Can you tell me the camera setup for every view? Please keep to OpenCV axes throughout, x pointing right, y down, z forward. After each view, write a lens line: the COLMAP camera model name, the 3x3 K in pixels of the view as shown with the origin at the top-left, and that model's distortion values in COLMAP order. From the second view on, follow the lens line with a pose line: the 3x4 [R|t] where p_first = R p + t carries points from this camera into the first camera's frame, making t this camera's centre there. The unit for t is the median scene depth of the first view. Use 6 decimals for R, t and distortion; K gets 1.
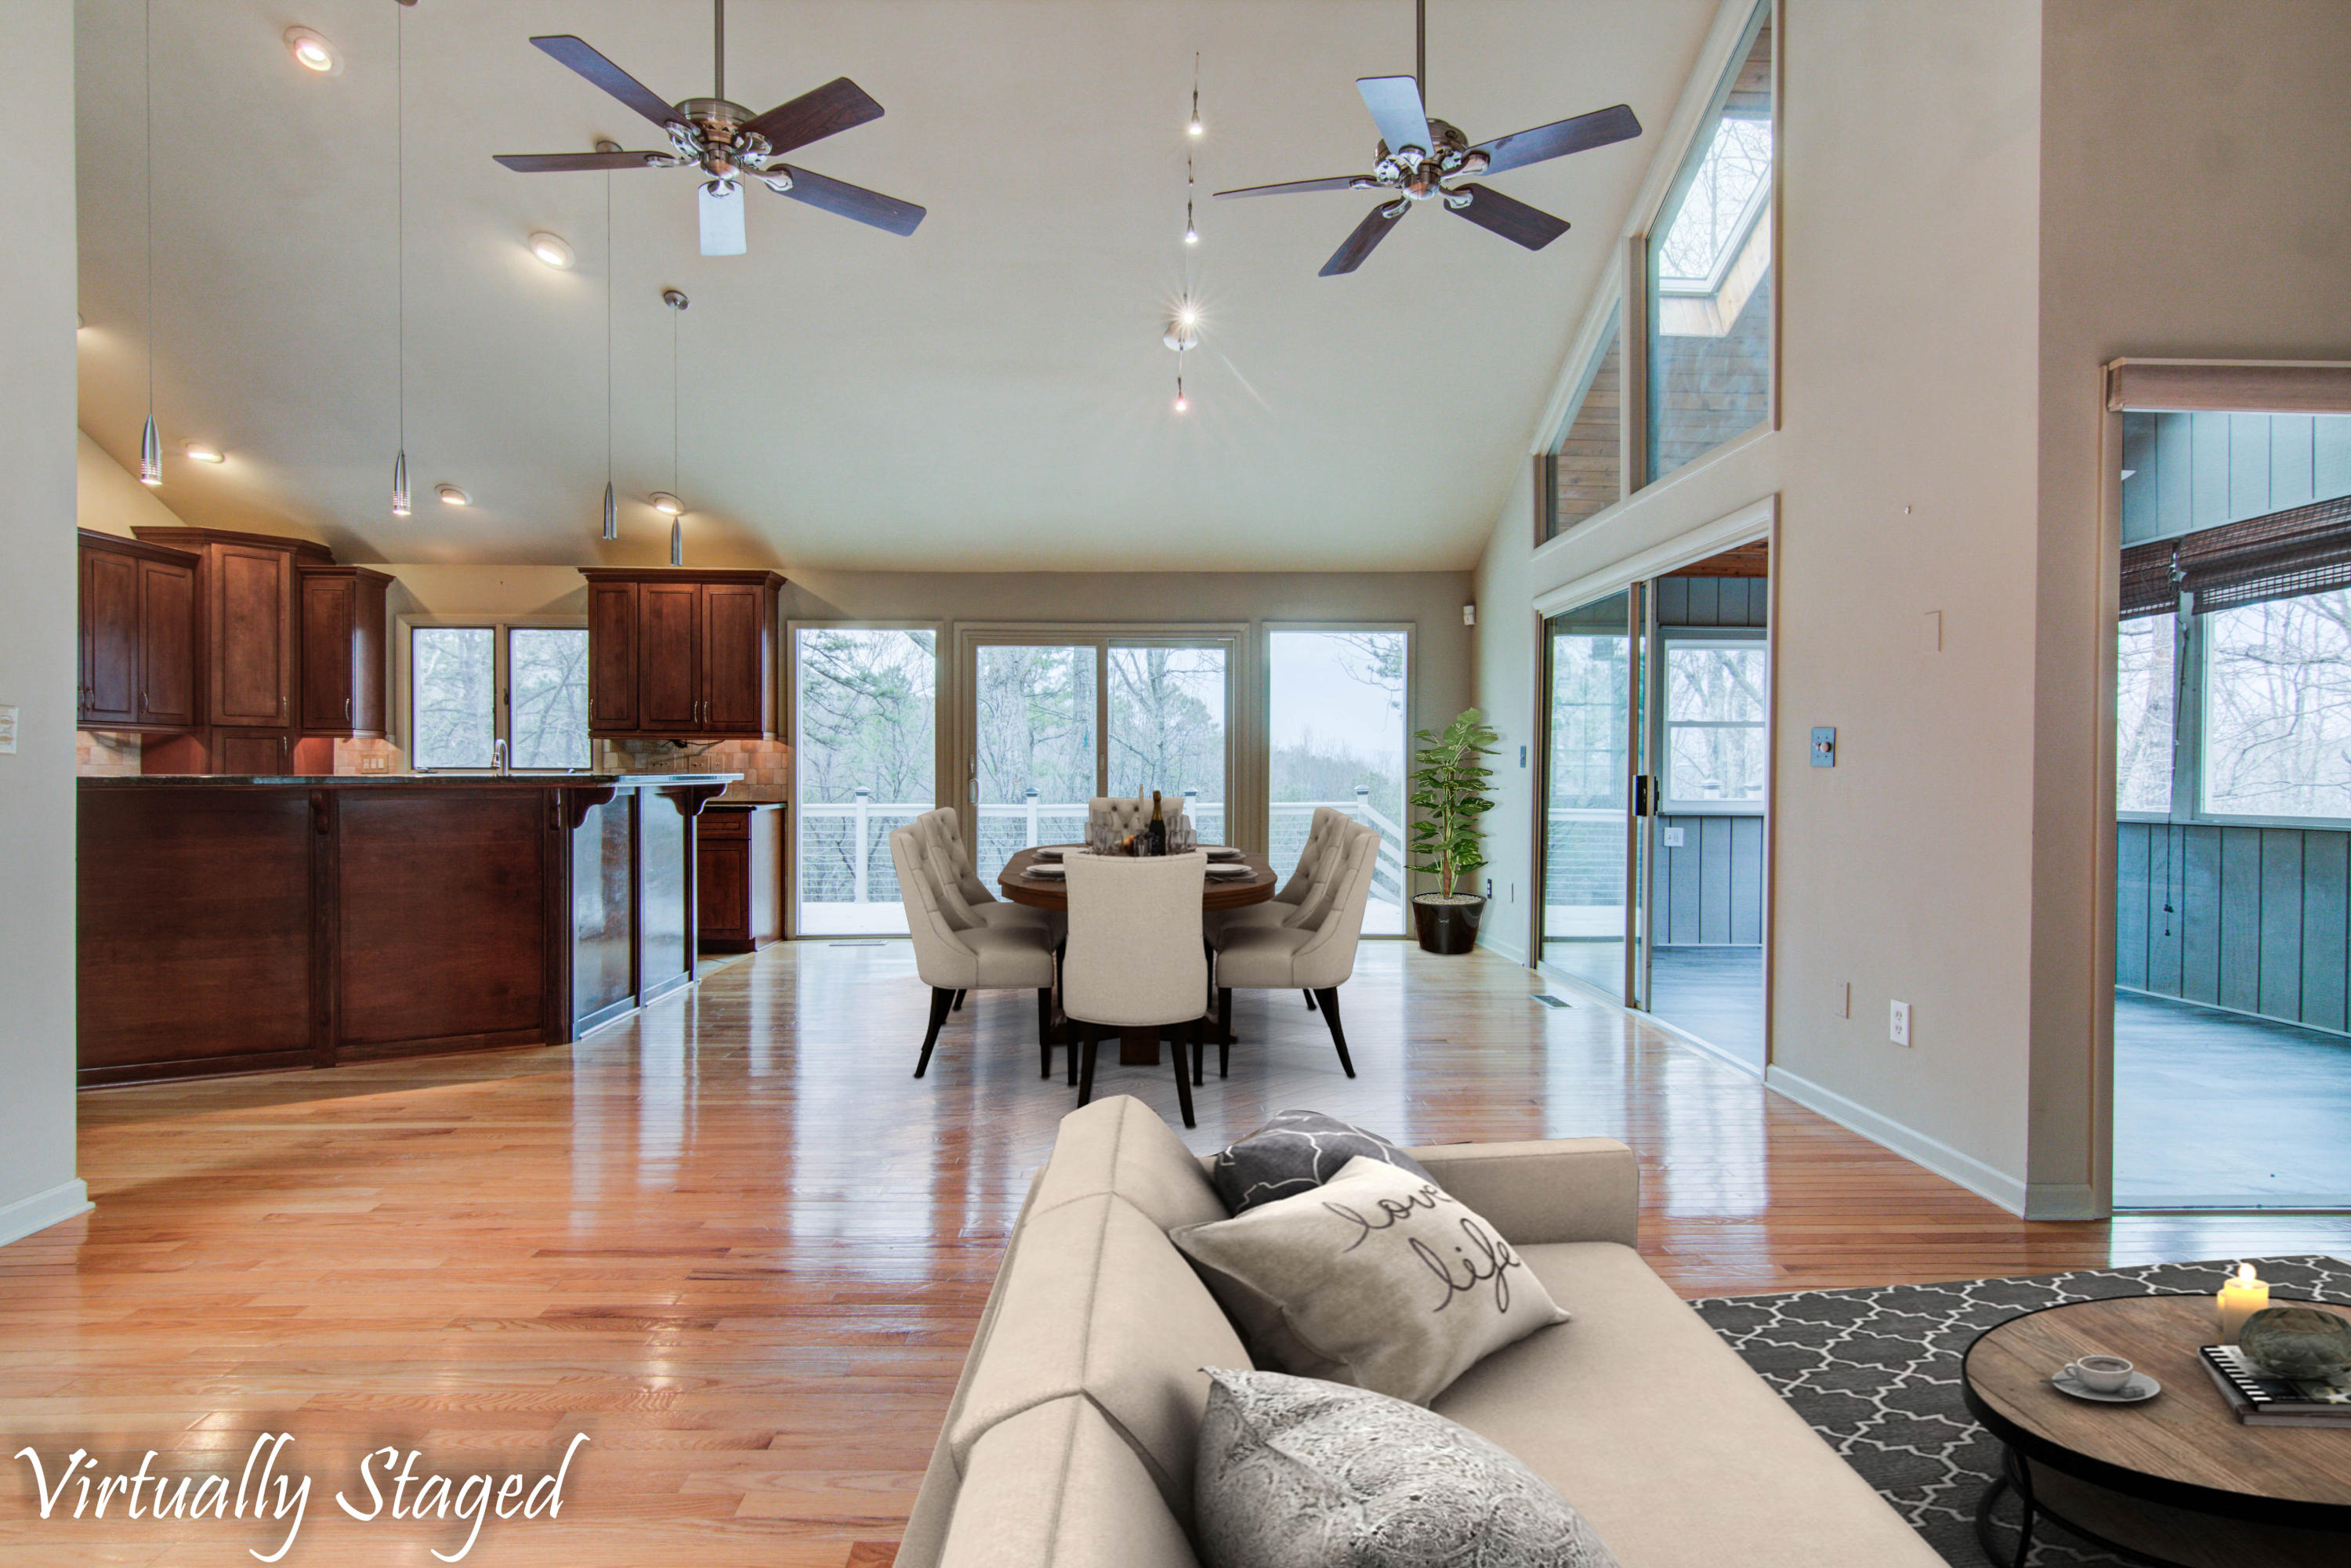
lens RADIAL K [[1178.5, 0, 1160.7], [0, 1178.5, 779.2], [0, 0, 1]] dist [0.003762, -0.003072]
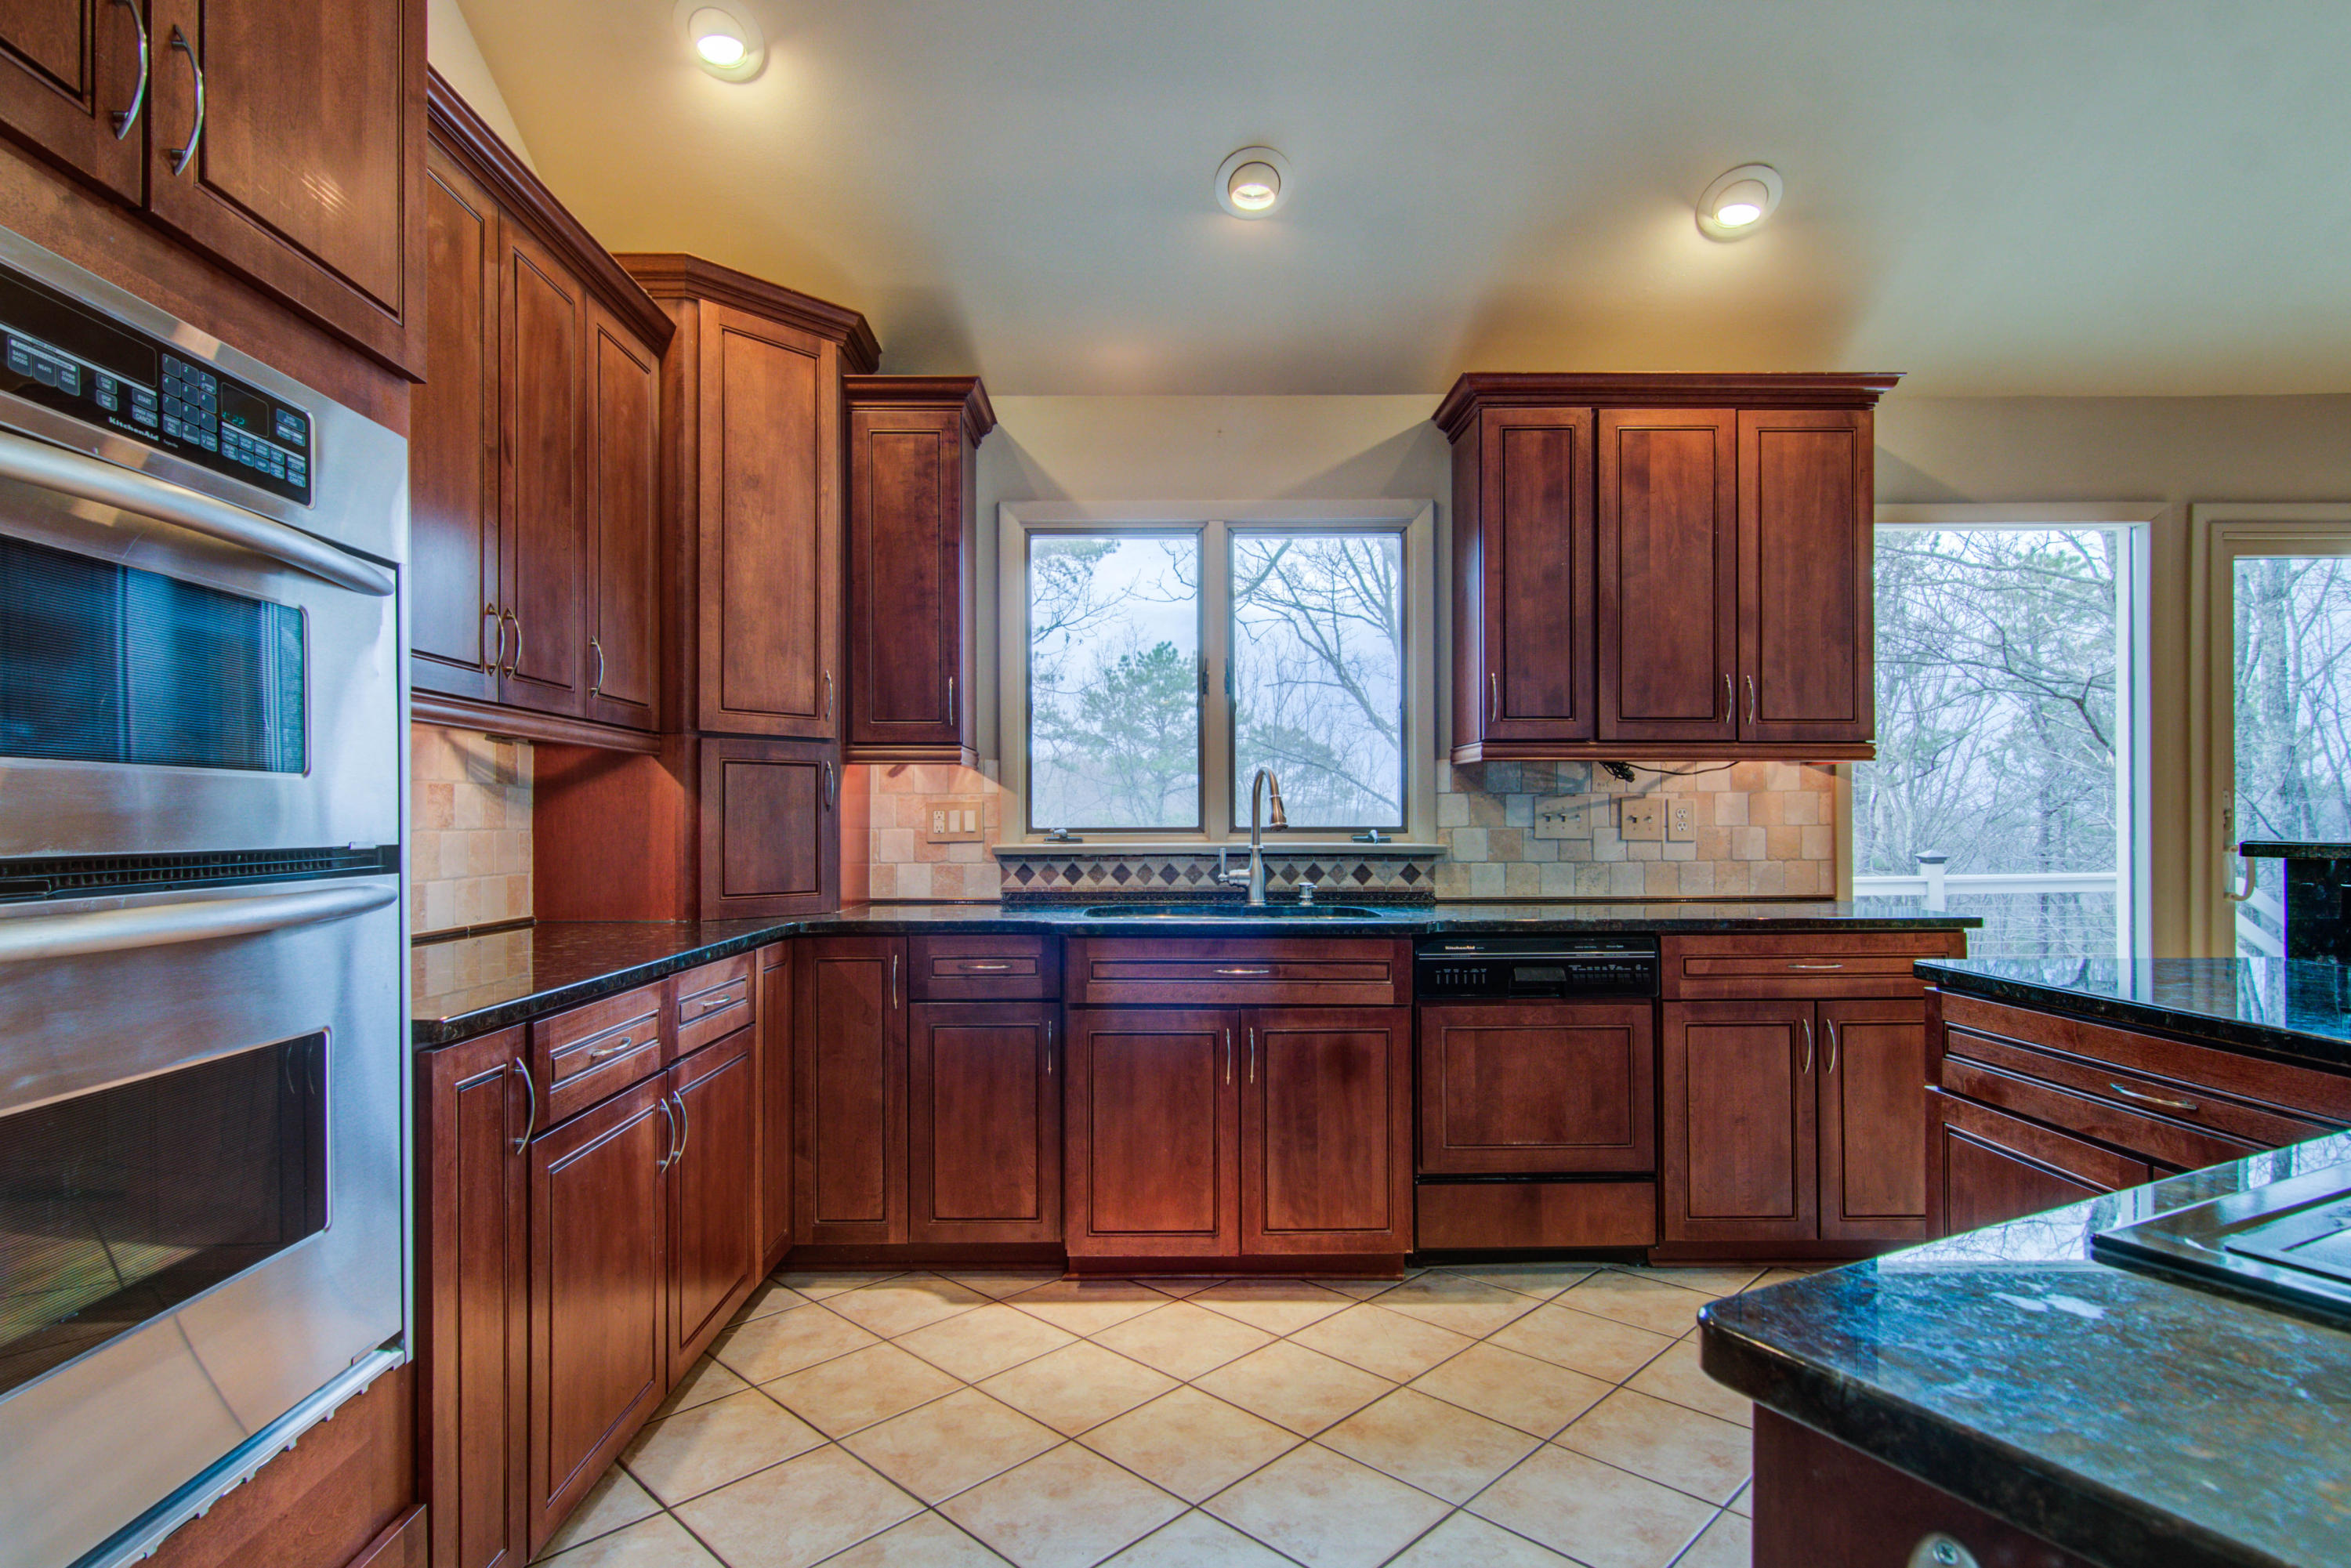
lens RADIAL K [[1193.2, 0, 1142.5], [0, 1193.2, 816.1], [0, 0, 1]] dist [0.001096, -0.000564]
pose [[0.999653, -0.007941, -0.025102, -0.617699], [0.007610, 0.999883, -0.013252, -0.008910], [0.025204, 0.013056, 0.999597, 0.563480]]
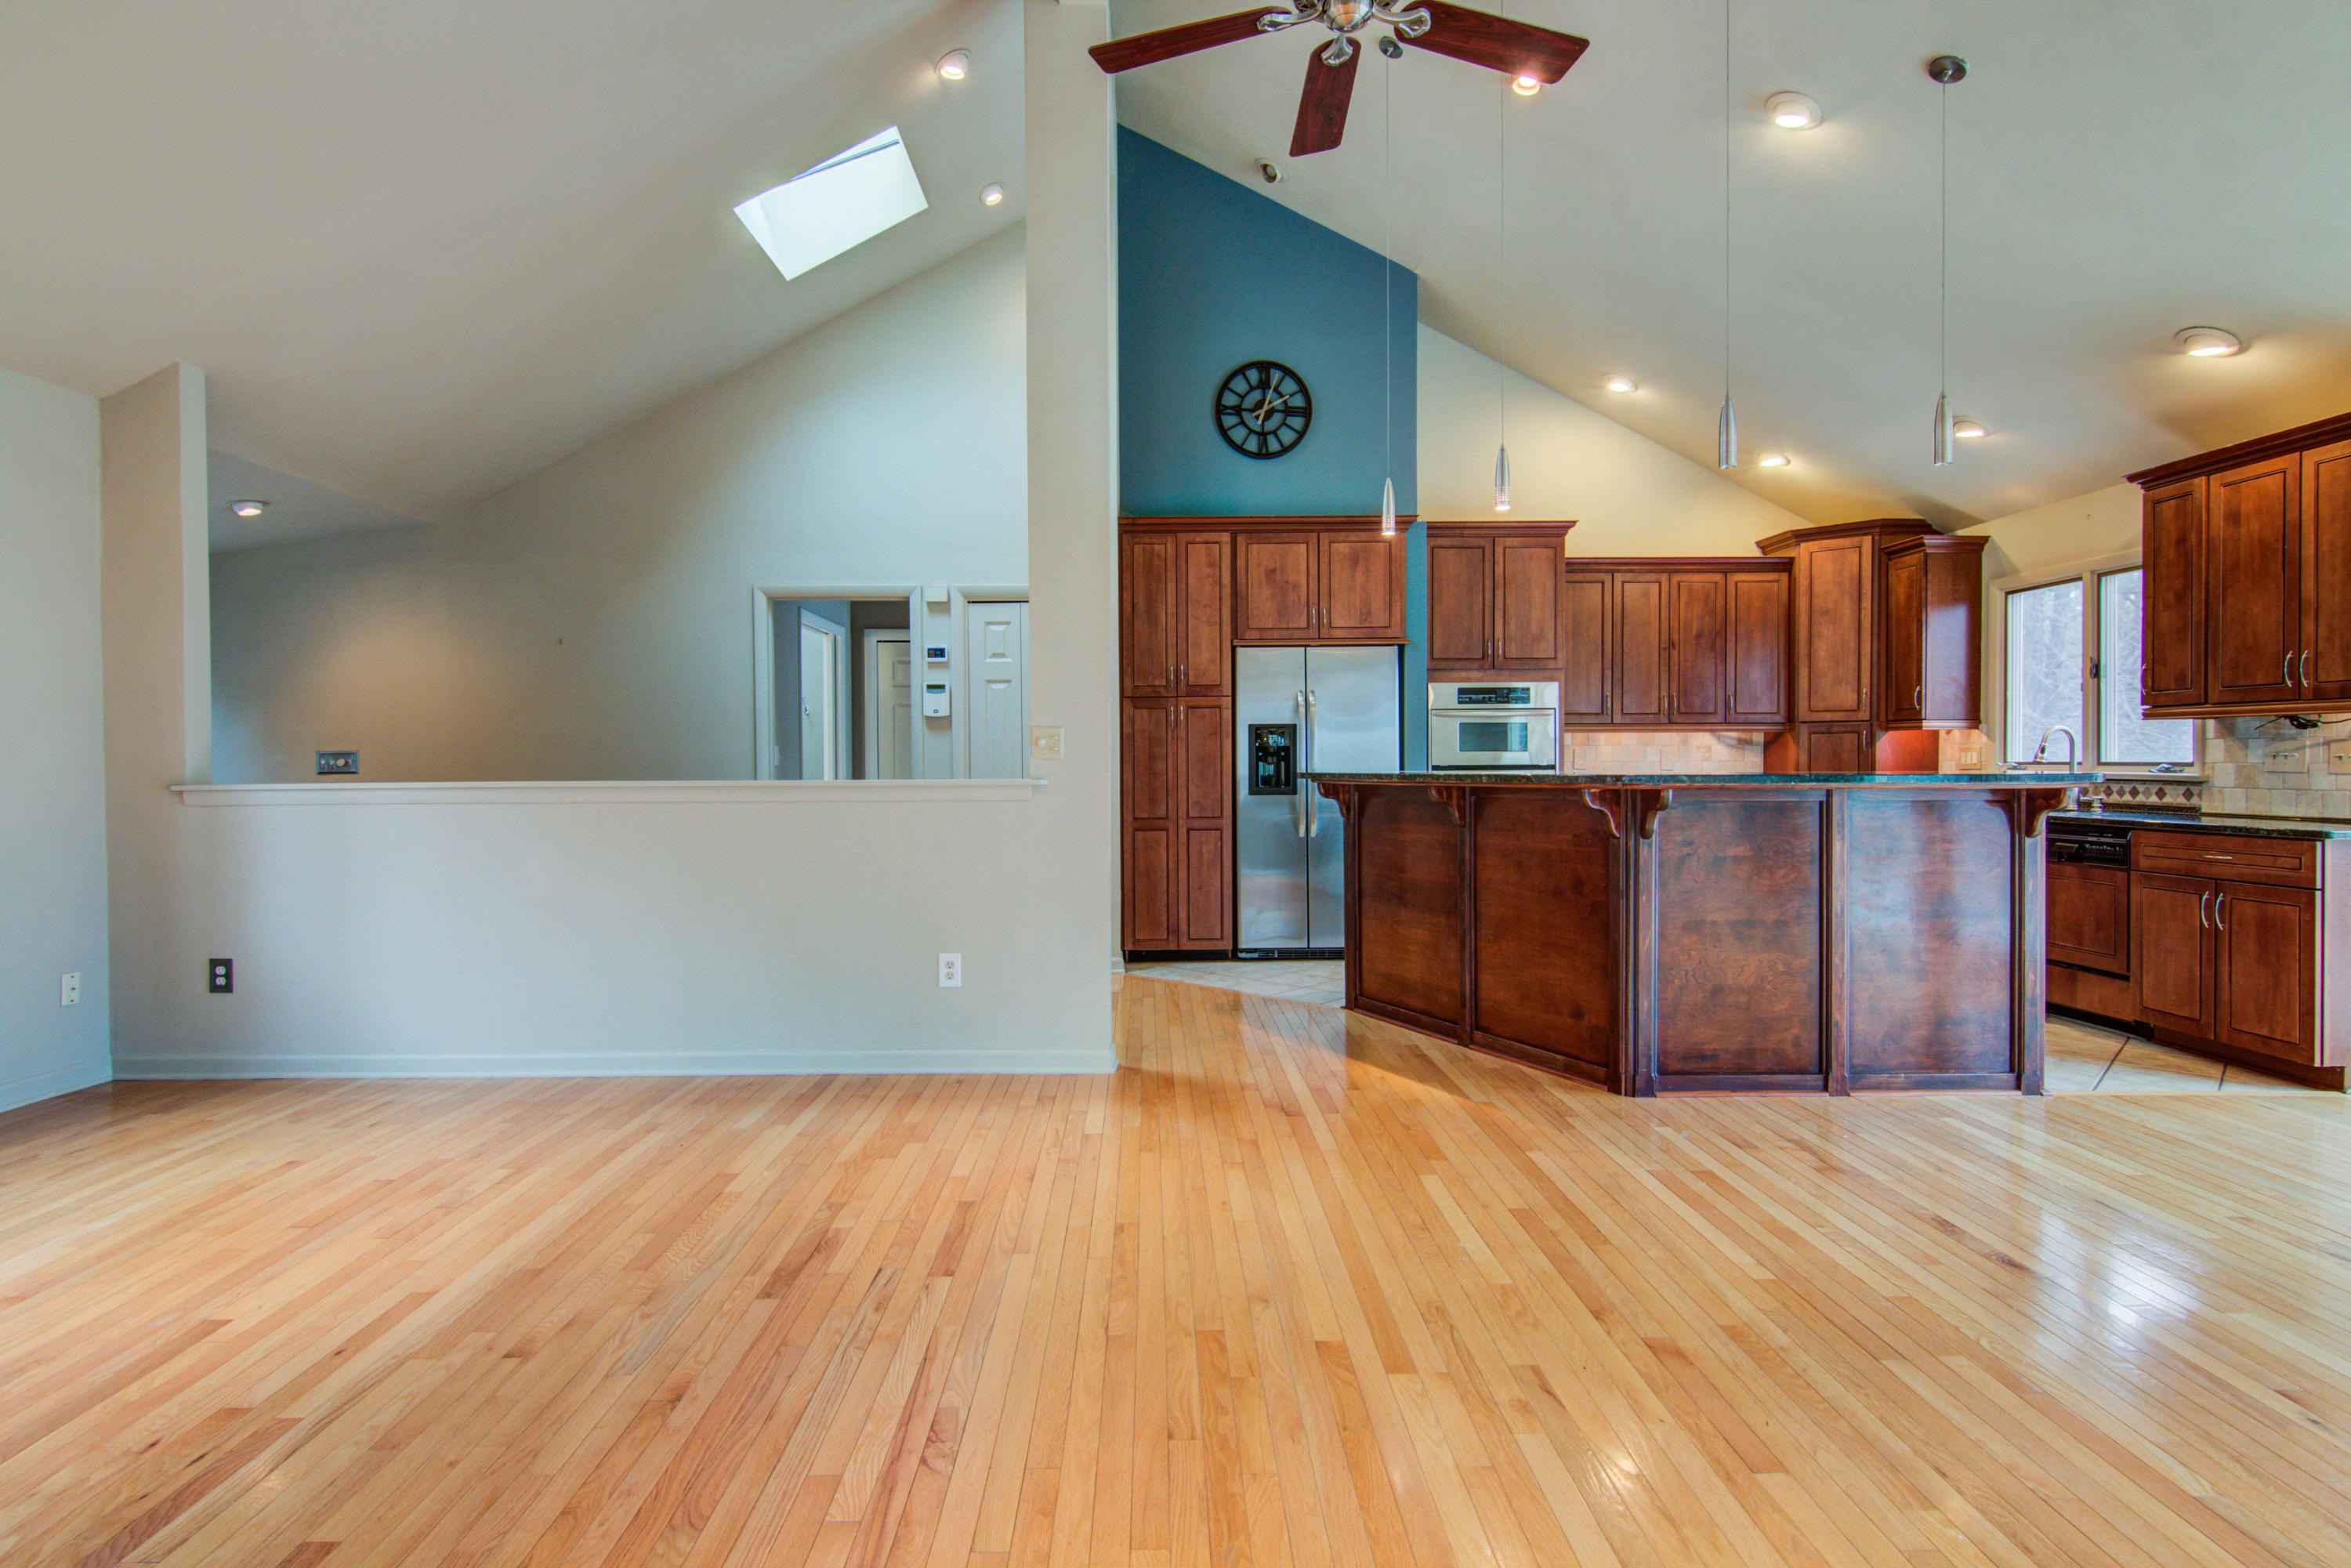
lens RADIAL K [[1178.5, 0, 1160.7], [0, 1178.5, 779.2], [0, 0, 1]] dist [0.003762, -0.003072]
pose [[-0.014065, 0.011544, -0.999834, 0.218681], [-0.005072, 0.999920, 0.011616, -0.005047], [0.999888, 0.005234, -0.014005, 0.447335]]
